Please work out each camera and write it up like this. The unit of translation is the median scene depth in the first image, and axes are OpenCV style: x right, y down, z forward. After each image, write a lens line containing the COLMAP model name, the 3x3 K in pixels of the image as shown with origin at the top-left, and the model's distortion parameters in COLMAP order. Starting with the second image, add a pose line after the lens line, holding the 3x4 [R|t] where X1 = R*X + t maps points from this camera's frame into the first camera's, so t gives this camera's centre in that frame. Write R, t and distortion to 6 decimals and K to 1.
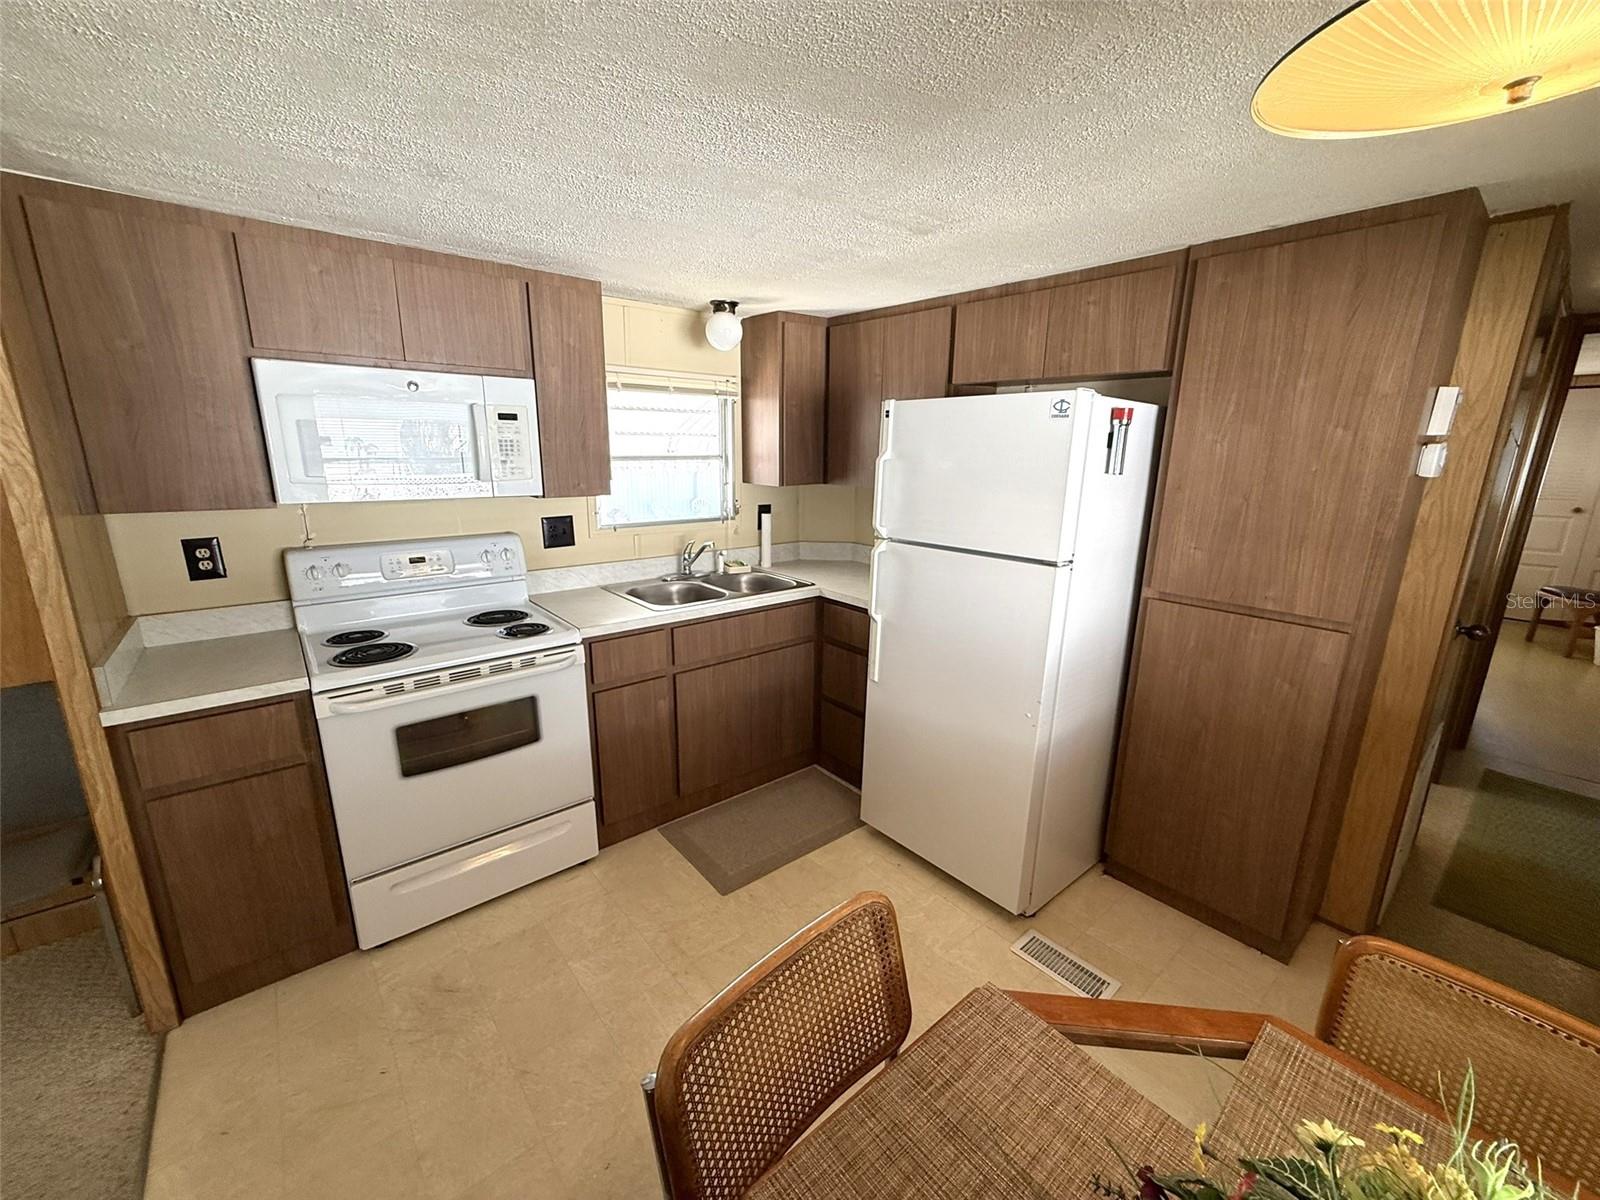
lens RADIAL K [[641.3, 0, 799.2], [0, 641.3, 602.0], [0, 0, 1]] dist [-0.001806, 0.000377]
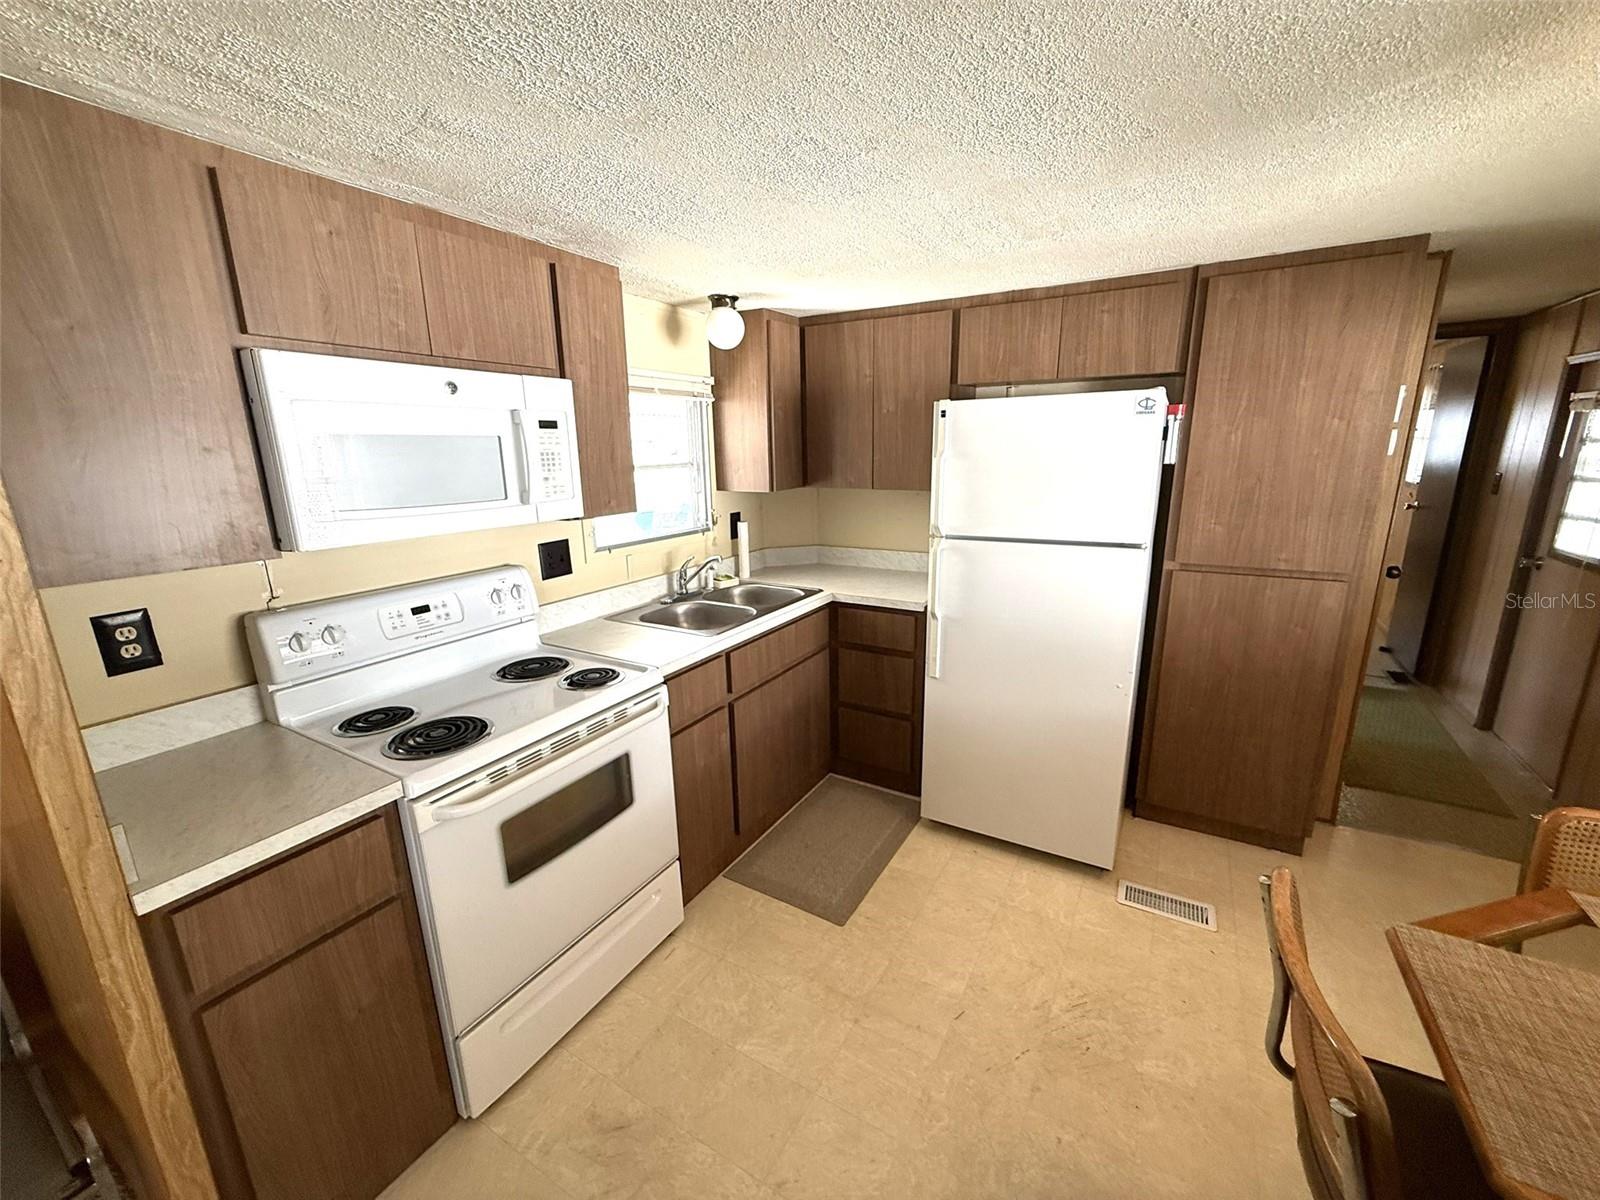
lens RADIAL K [[641.3, 0, 793.7], [0, 641.3, 601.7], [0, 0, 1]] dist [-0.001806, 0.000377]
pose [[0.942117, -0.109183, 0.317008, -0.484316], [0.110209, 0.993799, 0.014751, -0.042985], [-0.316652, 0.021040, 0.948308, 0.131447]]
